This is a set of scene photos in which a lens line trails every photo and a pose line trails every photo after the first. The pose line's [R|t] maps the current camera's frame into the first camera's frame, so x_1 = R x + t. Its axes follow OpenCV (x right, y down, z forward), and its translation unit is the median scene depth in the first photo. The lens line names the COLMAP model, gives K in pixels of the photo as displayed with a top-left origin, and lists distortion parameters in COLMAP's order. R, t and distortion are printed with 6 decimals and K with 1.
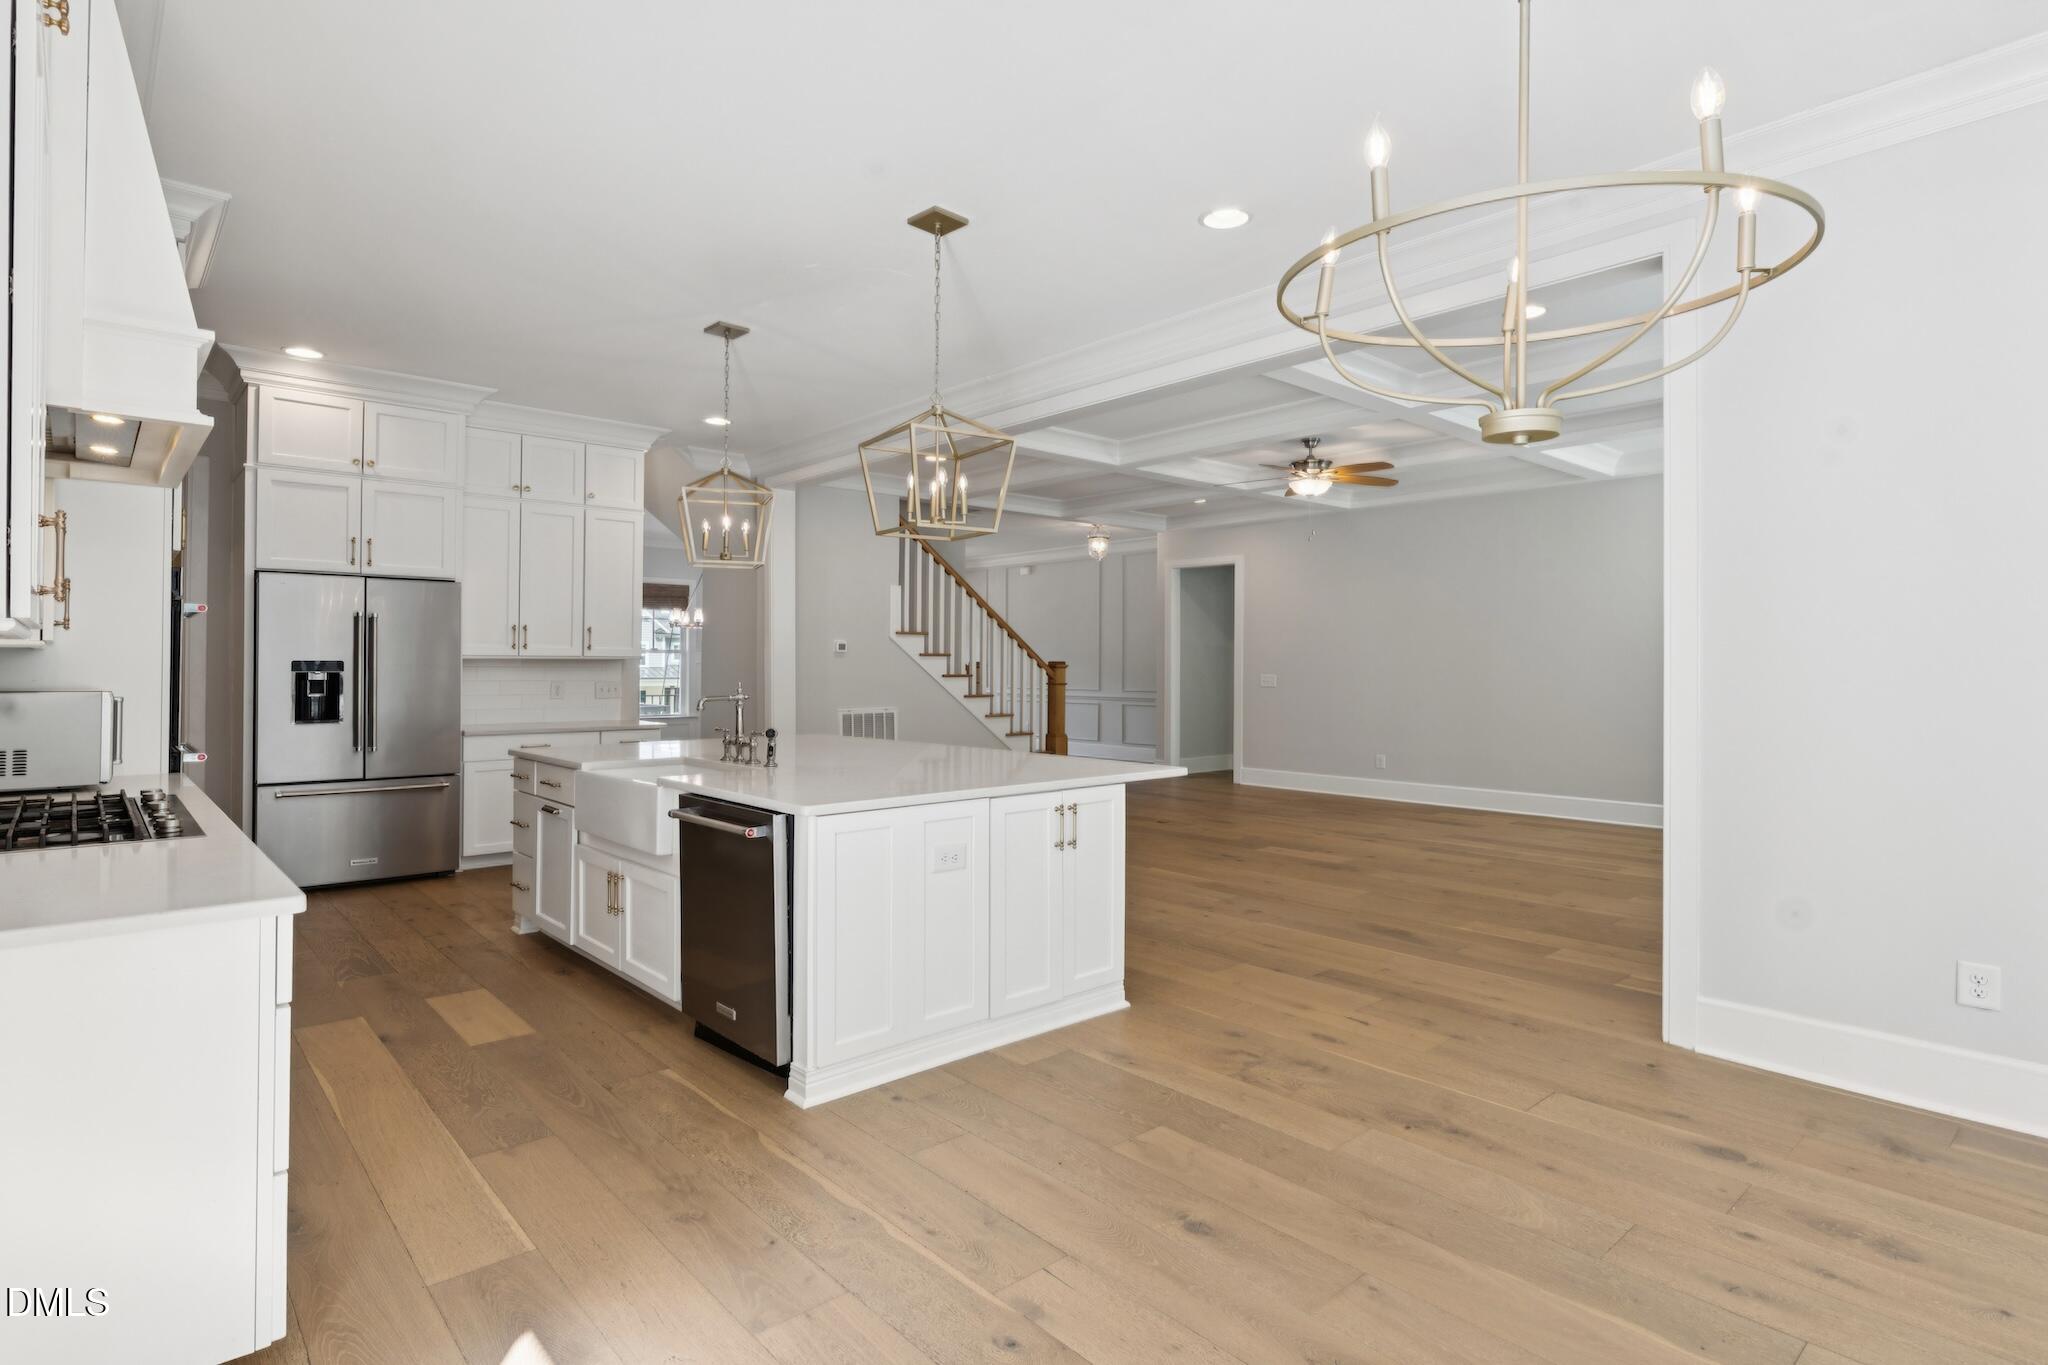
lens RADIAL K [[1046.1, 0, 1014.4], [0, 1046.1, 668.7], [0, 0, 1]] dist [-0.007309, 0.002140]
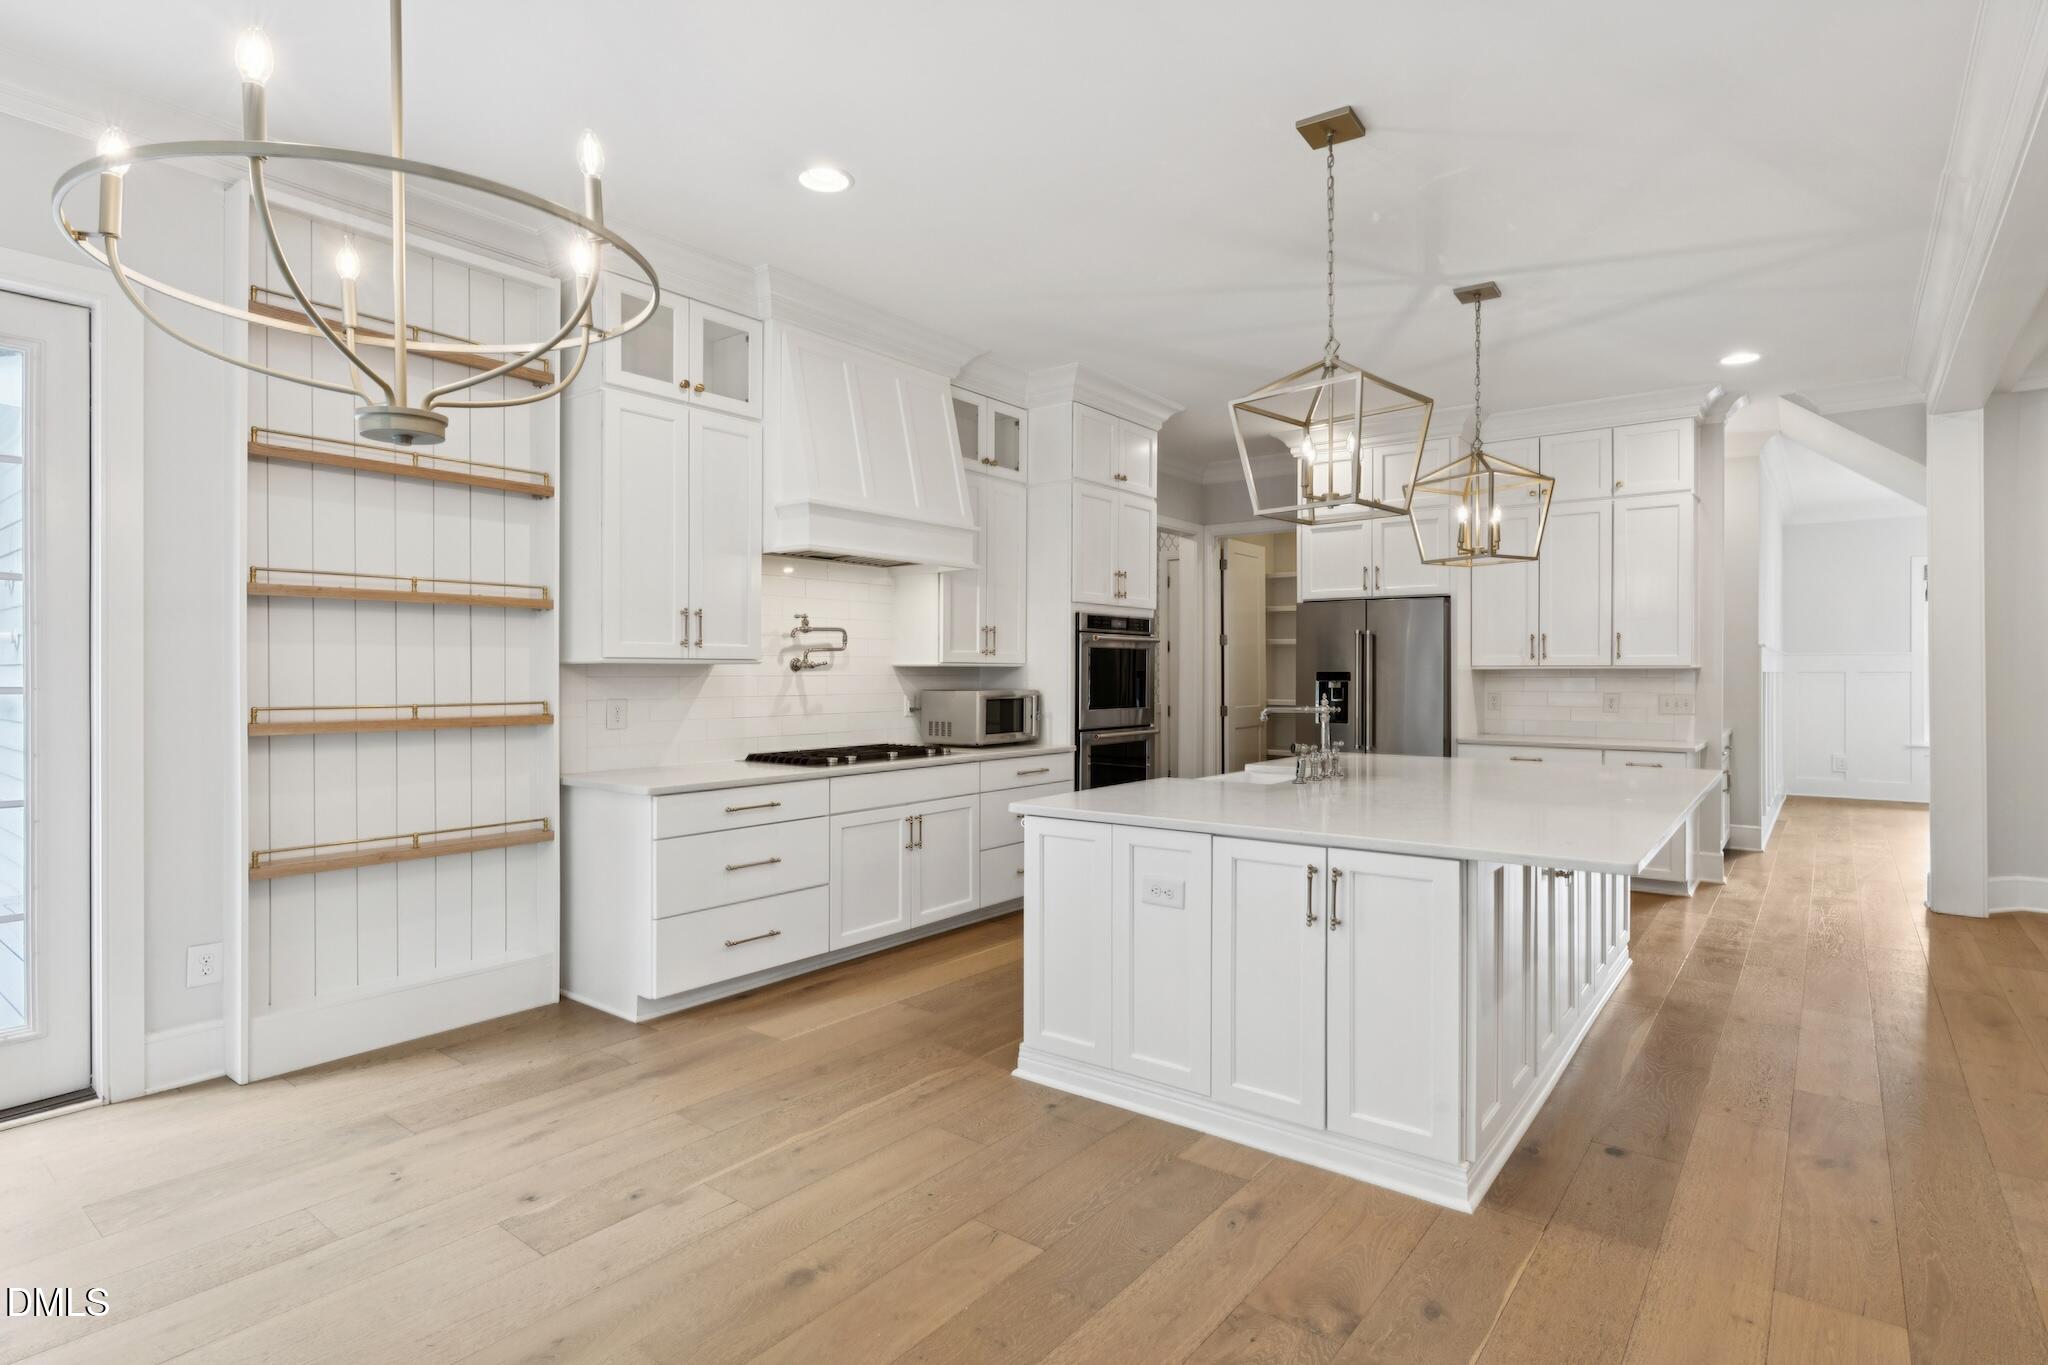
lens RADIAL K [[1046.1, 0, 1023.3], [0, 1046.1, 673.5], [0, 0, 1]] dist [-0.007309, 0.002140]
pose [[0.178897, -0.003377, -0.983862, 0.788327], [-0.003245, 0.999987, -0.004022, 0.000416], [0.983862, 0.003912, 0.178884, 0.717561]]
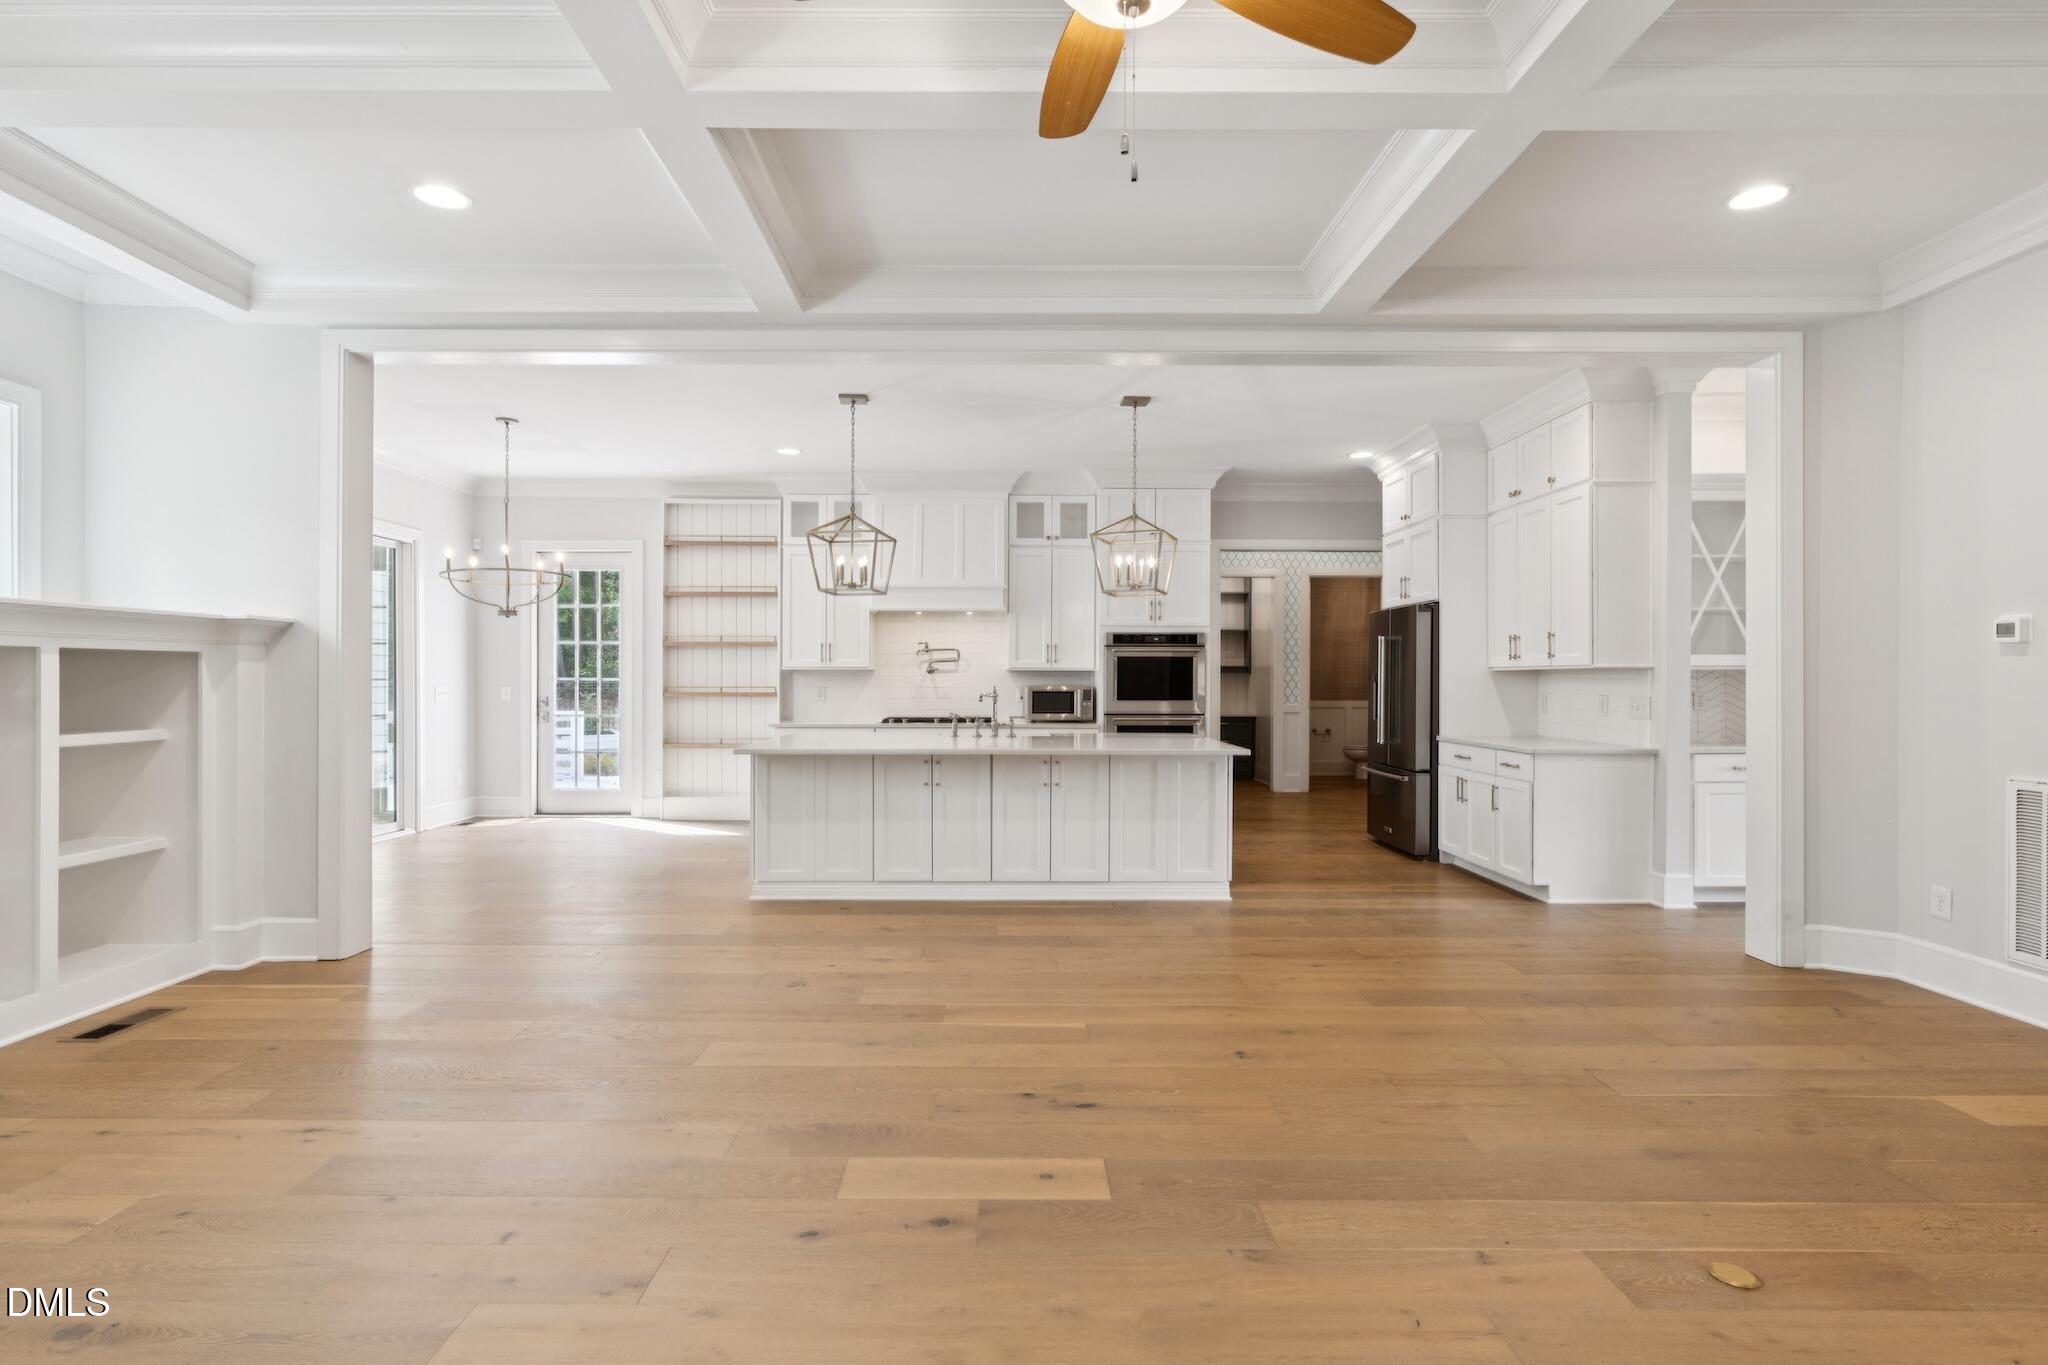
lens RADIAL K [[1046.1, 0, 1009.9], [0, 1046.1, 693.9], [0, 0, 1]] dist [-0.007309, 0.002140]
pose [[-0.670902, 0.005370, -0.741526, 1.105569], [-0.007415, 0.999875, 0.013950, 0.004896], [0.741509, 0.014857, -0.670779, 2.552907]]
